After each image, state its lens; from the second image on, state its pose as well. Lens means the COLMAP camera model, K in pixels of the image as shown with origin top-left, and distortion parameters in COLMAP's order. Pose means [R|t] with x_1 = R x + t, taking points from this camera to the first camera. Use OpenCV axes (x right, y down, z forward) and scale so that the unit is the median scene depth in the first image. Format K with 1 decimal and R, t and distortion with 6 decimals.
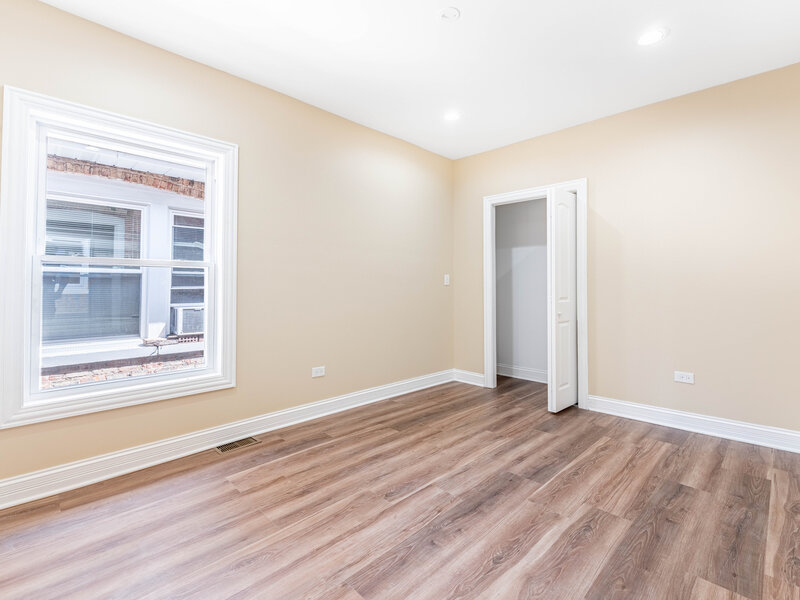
lens RADIAL K [[365.8, 0, 399.9], [0, 365.8, 294.3], [0, 0, 1]] dist [0.002634, -0.001657]
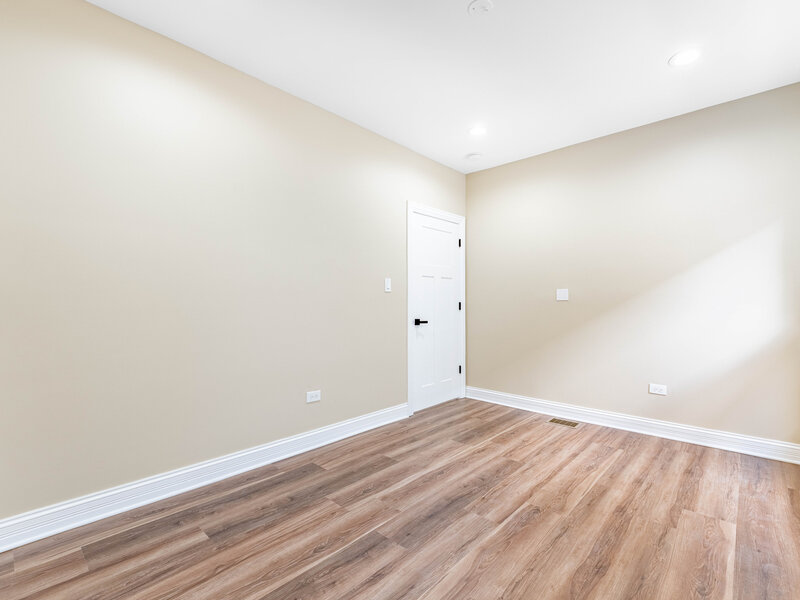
lens RADIAL K [[365.8, 0, 400.0], [0, 365.8, 298.9], [0, 0, 1]] dist [0.002634, -0.001657]
pose [[-0.999656, -0.002122, -0.026134, 0.371177], [-0.002476, 0.999905, 0.013527, -0.050555], [0.026103, 0.013587, -0.999567, 1.971076]]
